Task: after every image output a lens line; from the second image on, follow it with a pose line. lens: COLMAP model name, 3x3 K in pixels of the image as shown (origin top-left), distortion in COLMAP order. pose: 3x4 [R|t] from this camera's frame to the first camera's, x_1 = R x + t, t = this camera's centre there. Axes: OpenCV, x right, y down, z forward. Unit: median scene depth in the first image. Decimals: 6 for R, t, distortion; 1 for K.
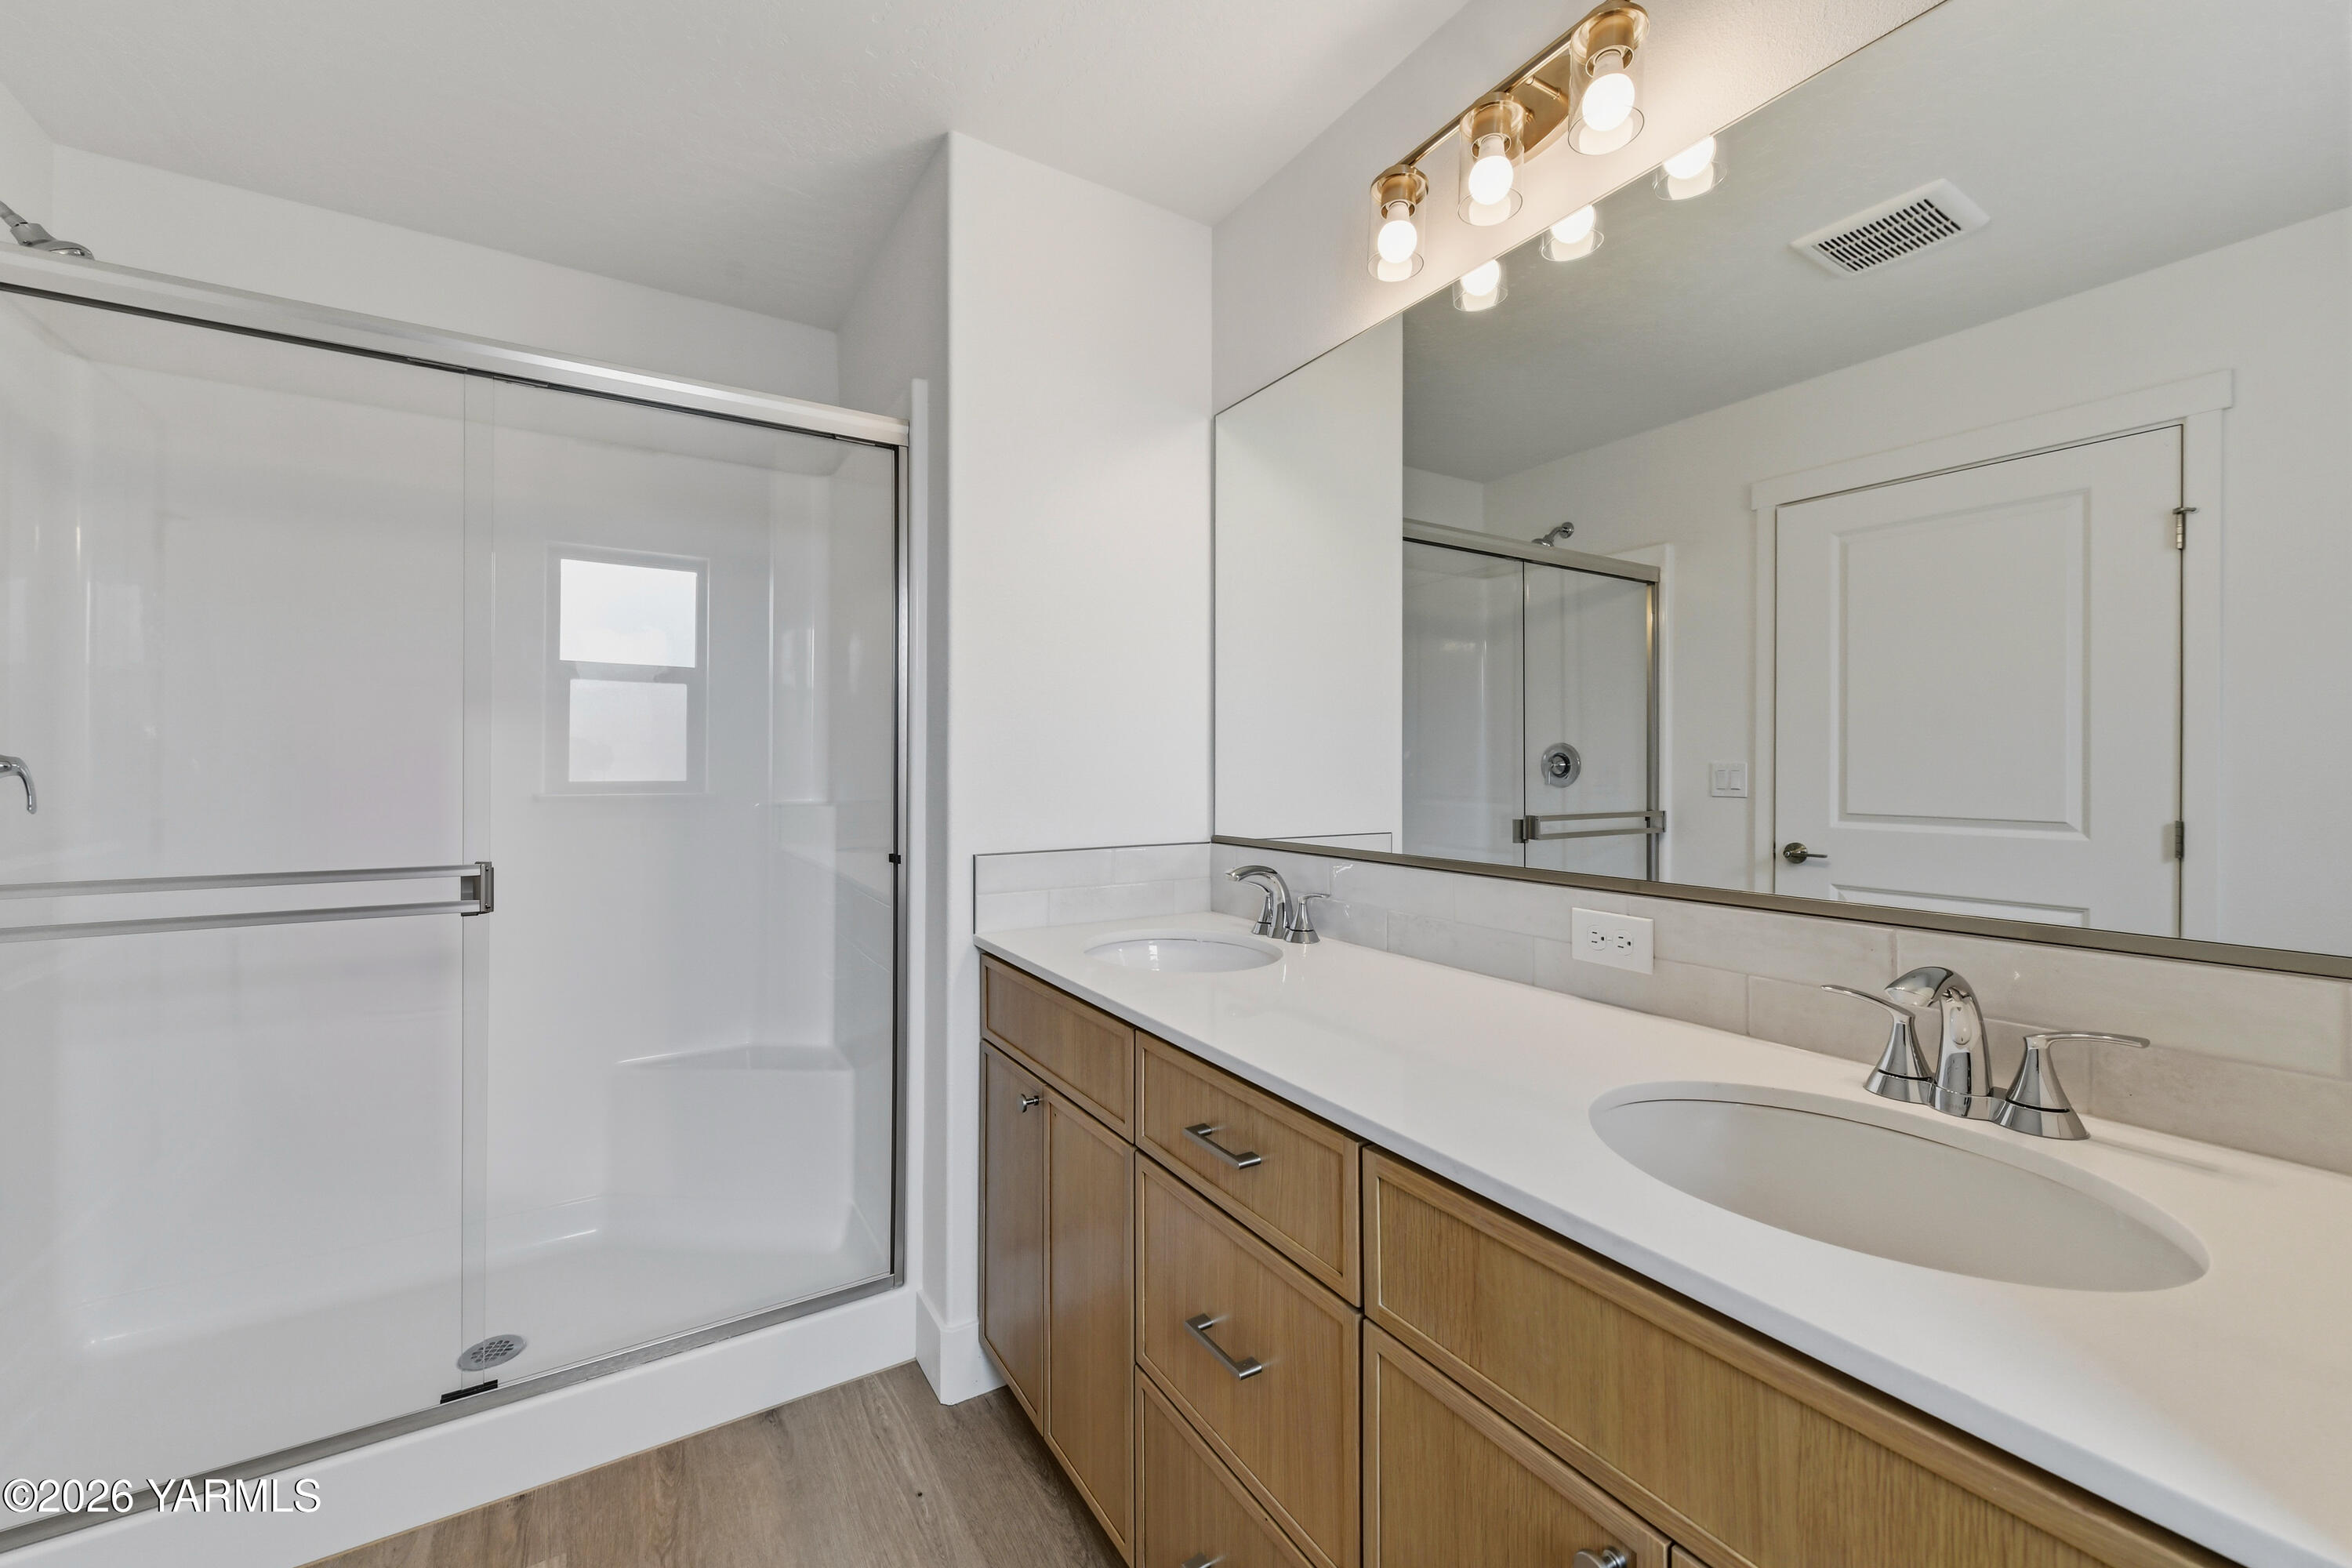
lens RADIAL K [[924.0, 0, 1161.5], [0, 924.0, 766.8], [0, 0, 1]] dist [0.005520, -0.001567]
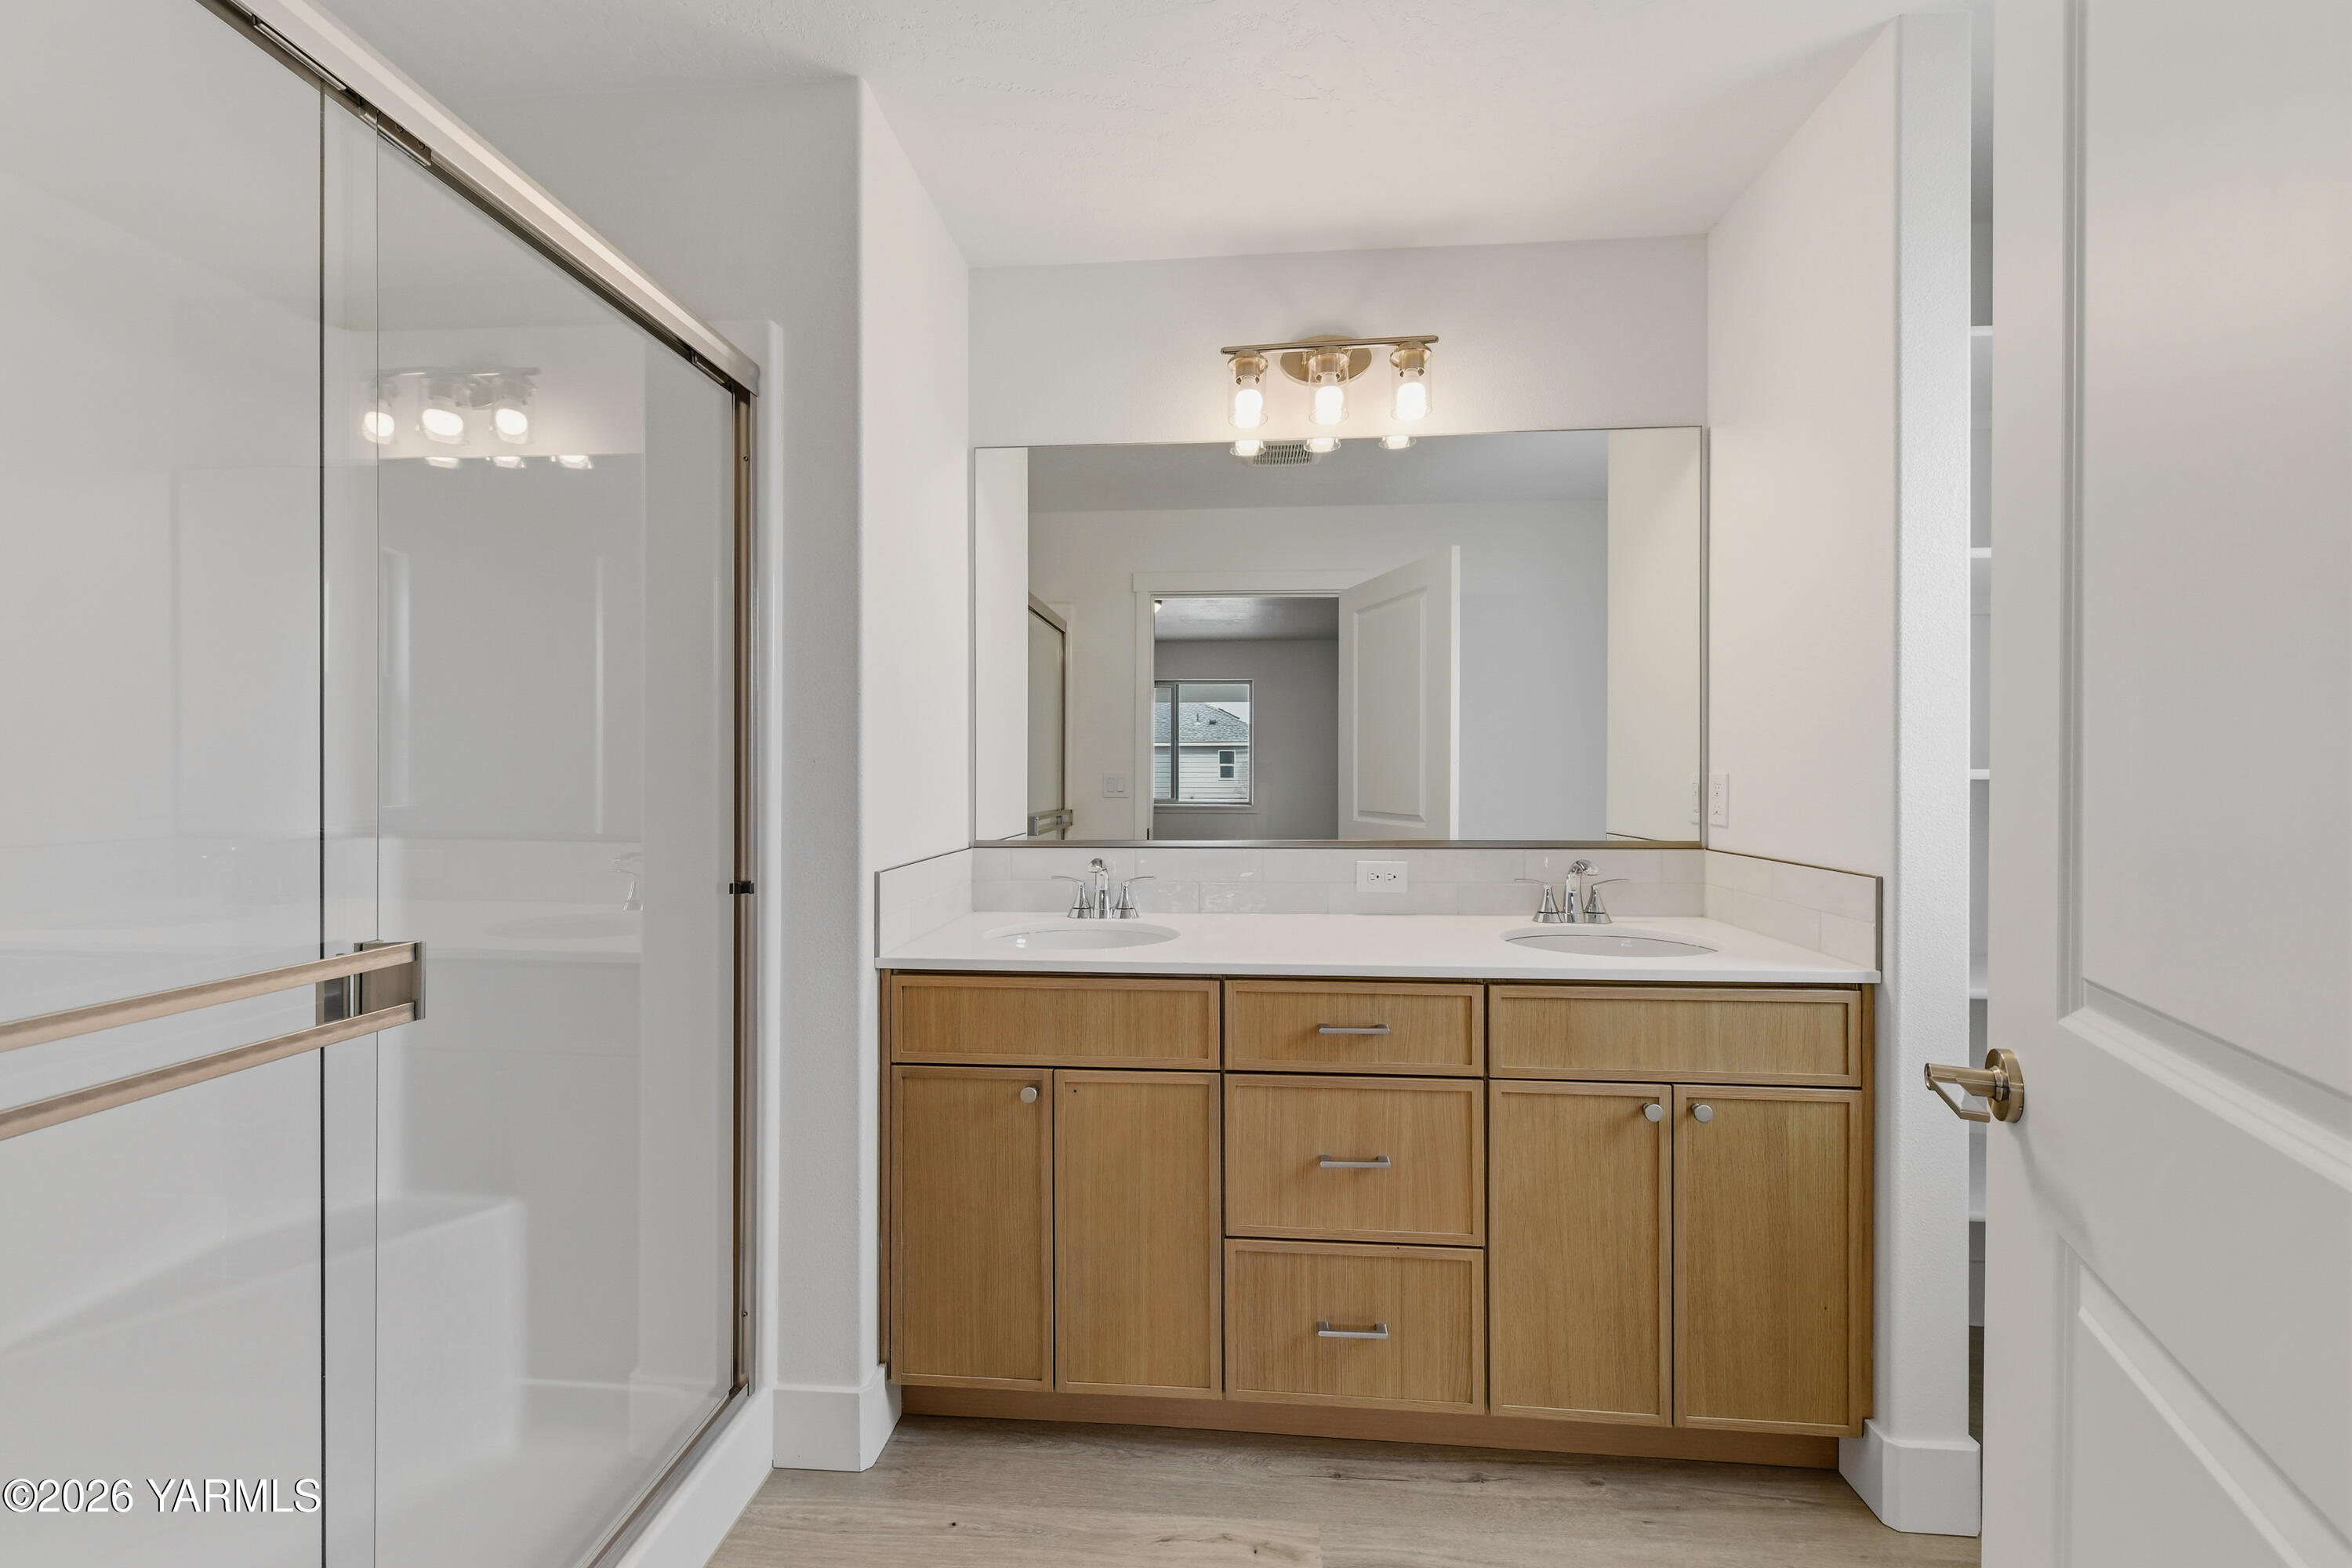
lens RADIAL K [[924.0, 0, 1181.5], [0, 924.0, 781.7], [0, 0, 1]] dist [0.005520, -0.001567]
pose [[0.587361, -0.005518, 0.809307, -0.943496], [-0.000331, 0.999975, 0.007058, -0.001465], [-0.809325, -0.004413, 0.587344, 0.249195]]
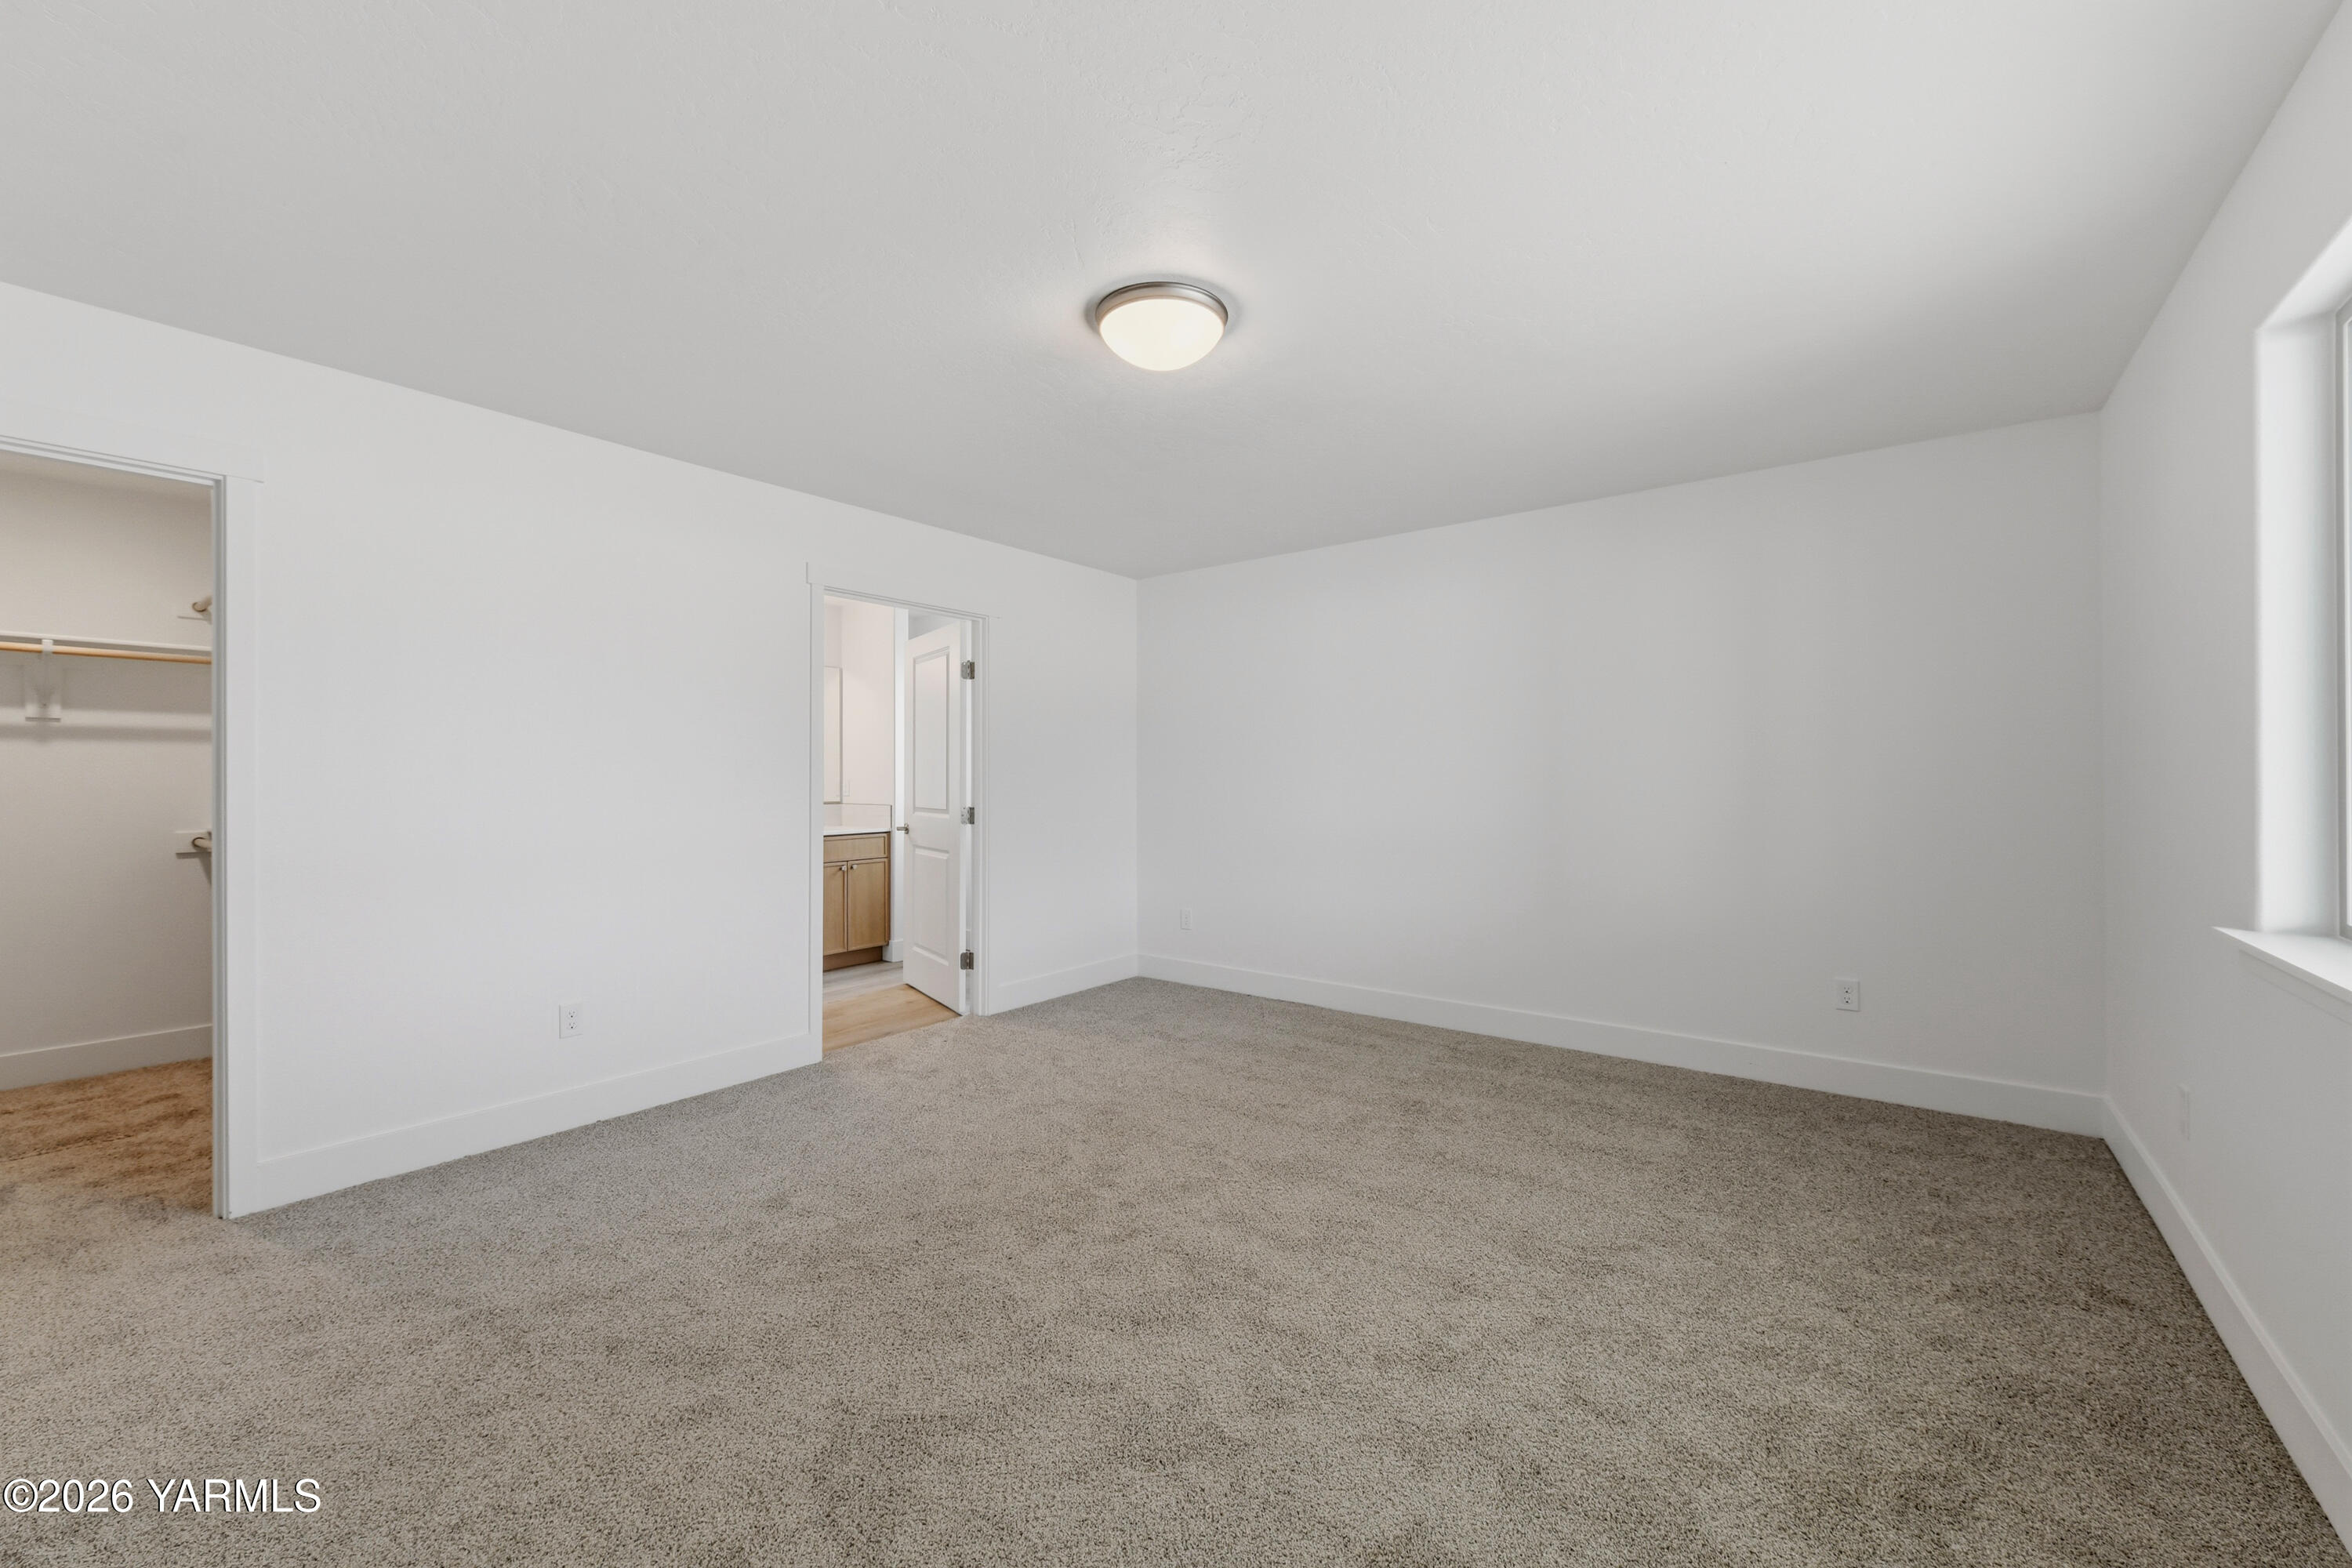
lens RADIAL K [[924.0, 0, 1177.6], [0, 924.0, 781.7], [0, 0, 1]] dist [0.005520, -0.001567]
pose [[-0.357019, -0.005955, 0.934078, -4.063193], [-0.002307, 0.999982, 0.005493, -0.022445], [-0.934094, -0.000194, -0.357027, 0.511012]]
